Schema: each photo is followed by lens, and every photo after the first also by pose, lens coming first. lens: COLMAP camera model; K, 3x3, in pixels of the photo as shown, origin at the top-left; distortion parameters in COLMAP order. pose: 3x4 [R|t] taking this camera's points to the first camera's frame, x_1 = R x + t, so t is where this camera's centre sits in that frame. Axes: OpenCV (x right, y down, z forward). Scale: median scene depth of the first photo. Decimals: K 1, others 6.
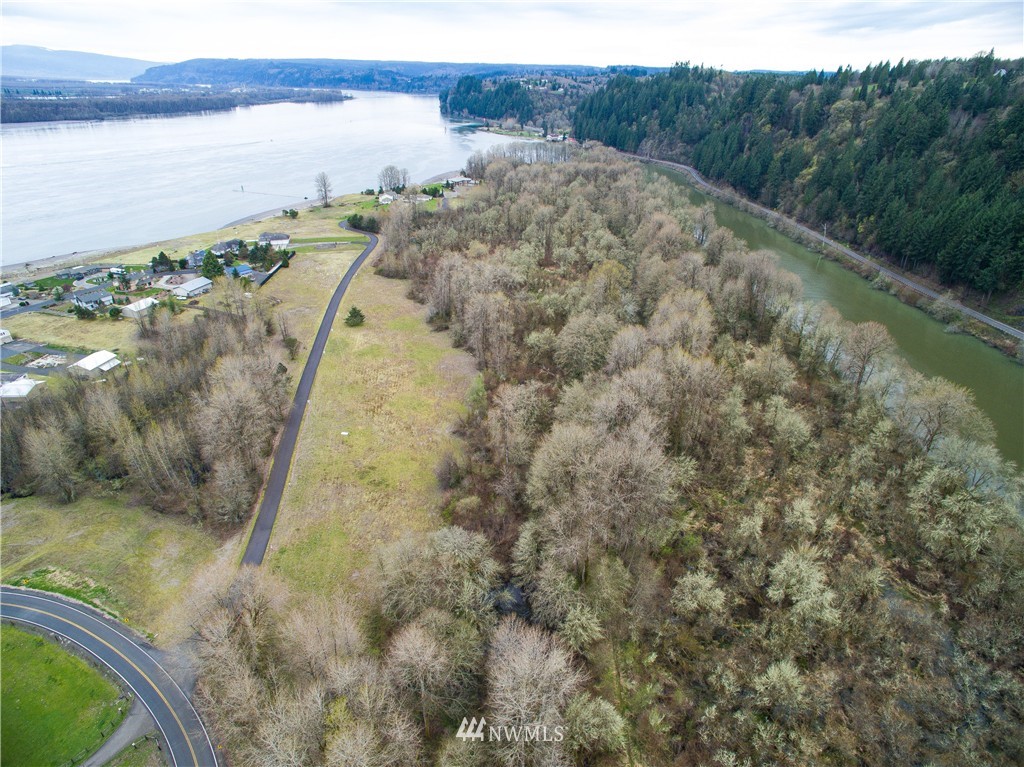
lens RADIAL K [[585.5, 0, 512.0], [0, 585.5, 383.5], [0, 0, 1]] dist [-0.110561, 0.073190]
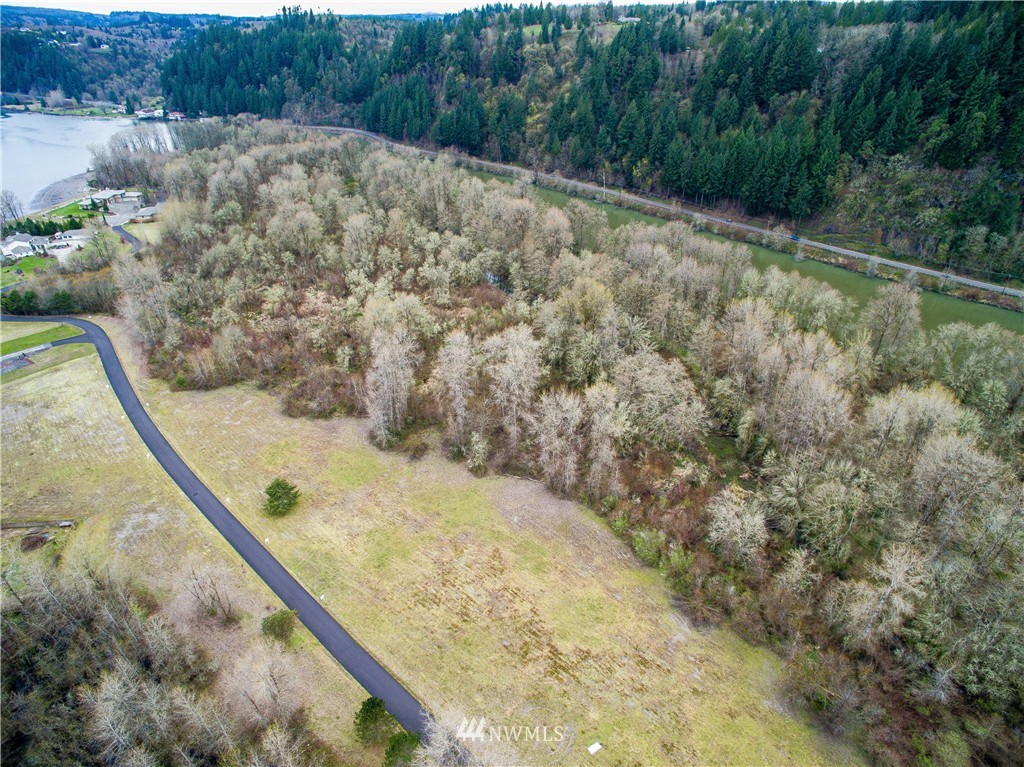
lens RADIAL K [[585.5, 0, 512.0], [0, 585.5, 383.5], [0, 0, 1]] dist [-0.110561, 0.073190]
pose [[0.770552, -0.349598, 0.532946, -0.173495], [0.309237, 0.936204, 0.167019, -0.116522], [-0.557336, 0.036110, 0.829502, 0.202570]]
